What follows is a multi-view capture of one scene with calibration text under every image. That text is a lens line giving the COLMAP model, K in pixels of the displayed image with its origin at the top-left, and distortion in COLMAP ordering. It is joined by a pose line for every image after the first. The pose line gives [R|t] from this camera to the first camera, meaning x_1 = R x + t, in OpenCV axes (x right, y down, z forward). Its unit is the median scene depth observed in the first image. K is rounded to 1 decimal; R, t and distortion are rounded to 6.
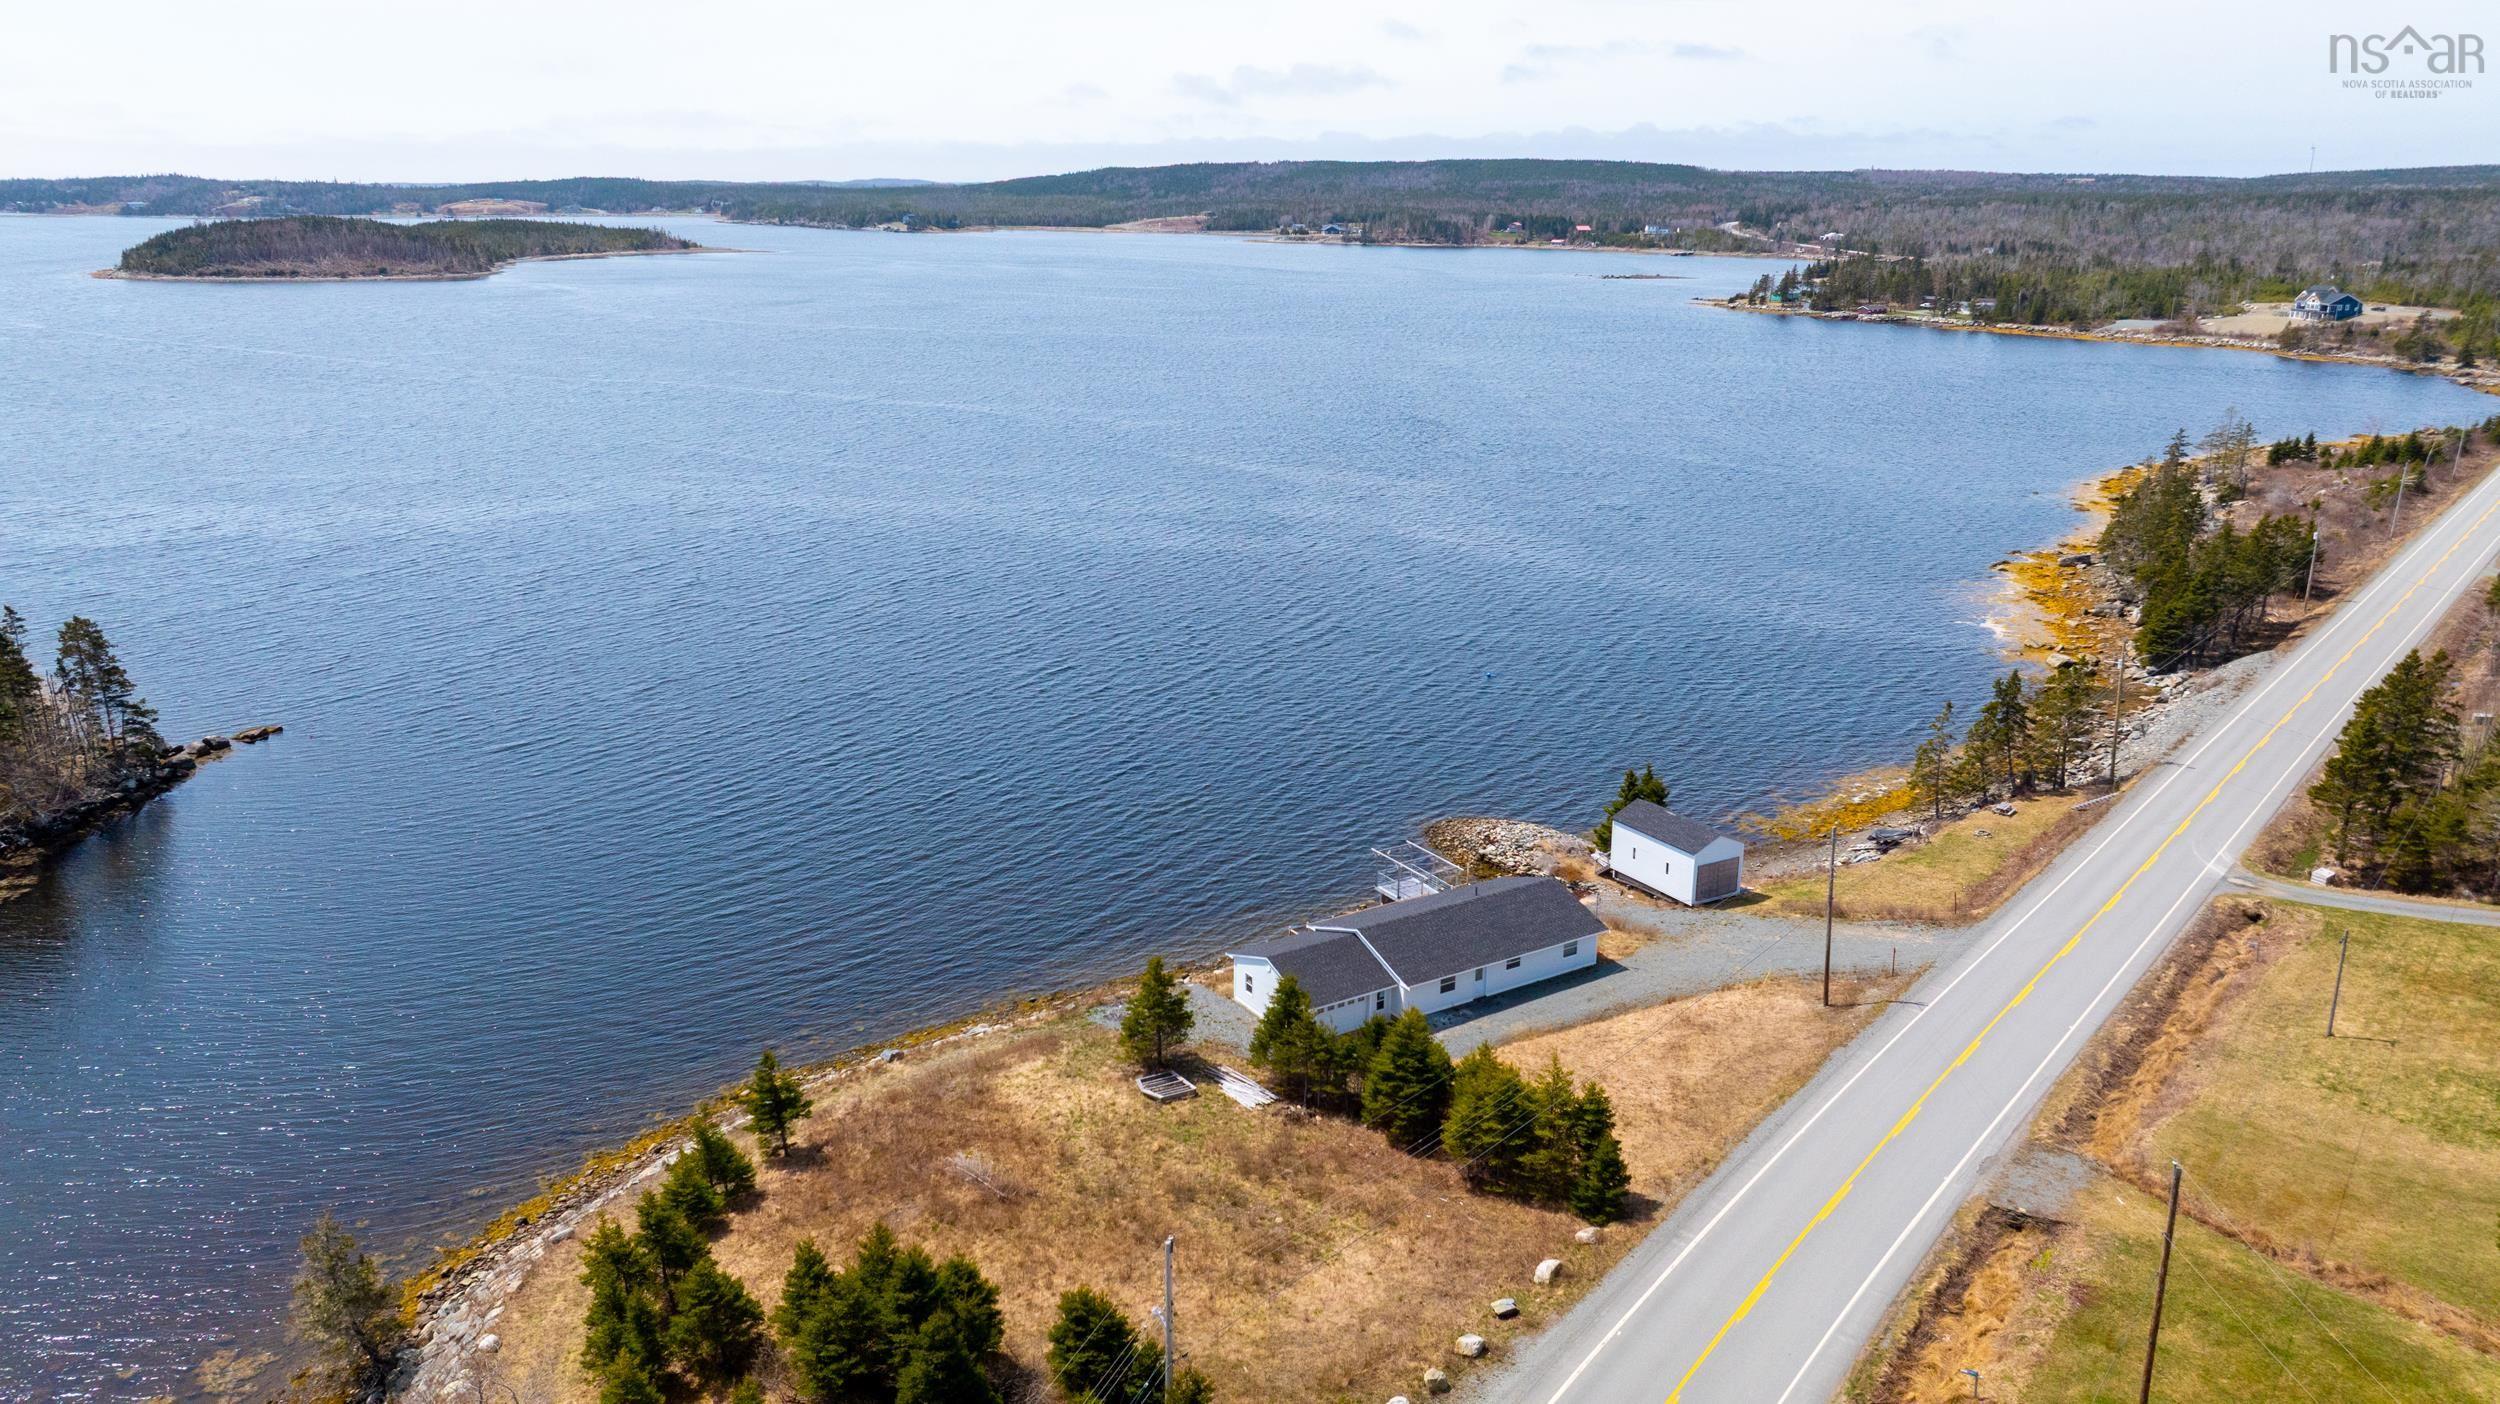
lens RADIAL K [[1737.4, 0, 1250.0], [0, 1737.4, 702.0], [0, 0, 1]] dist [-0.019529, -0.000376]
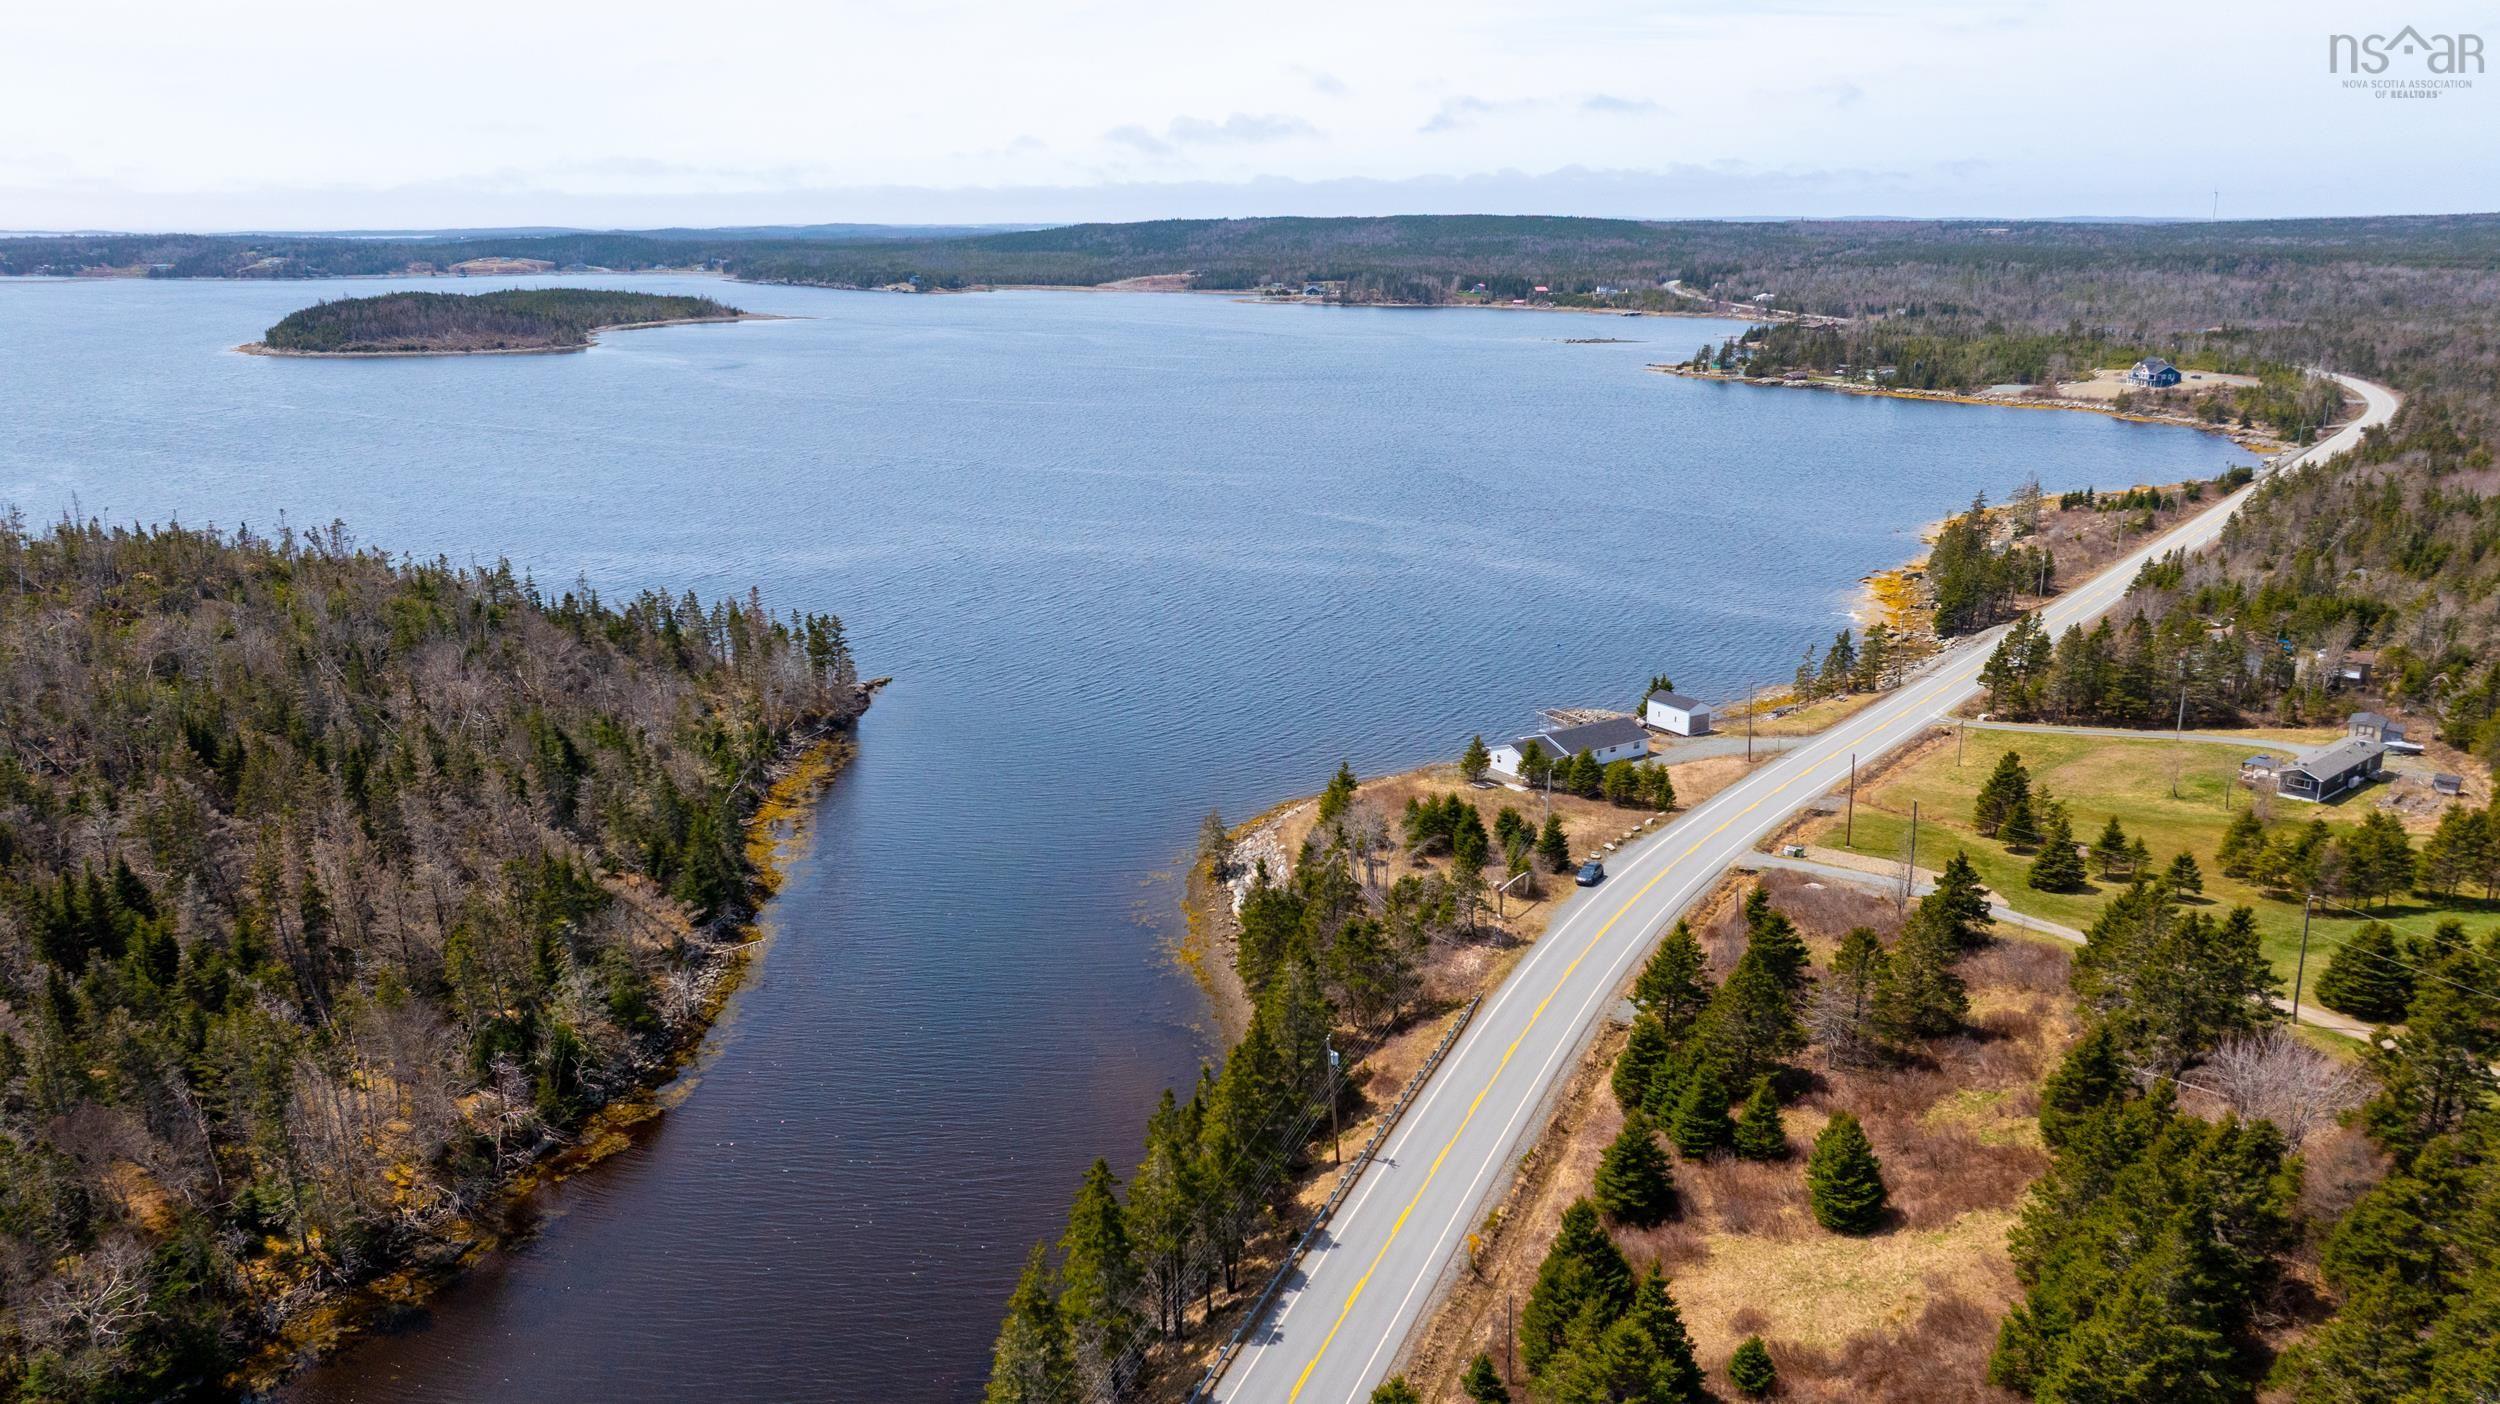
lens RADIAL K [[1737.4, 0, 1250.0], [0, 1737.4, 702.0], [0, 0, 1]] dist [-0.019529, -0.000376]
pose [[0.999480, -0.013275, 0.029392, -0.053934], [0.013868, 0.999703, -0.020050, 0.017677], [-0.029117, 0.020447, 0.999367, -0.174405]]
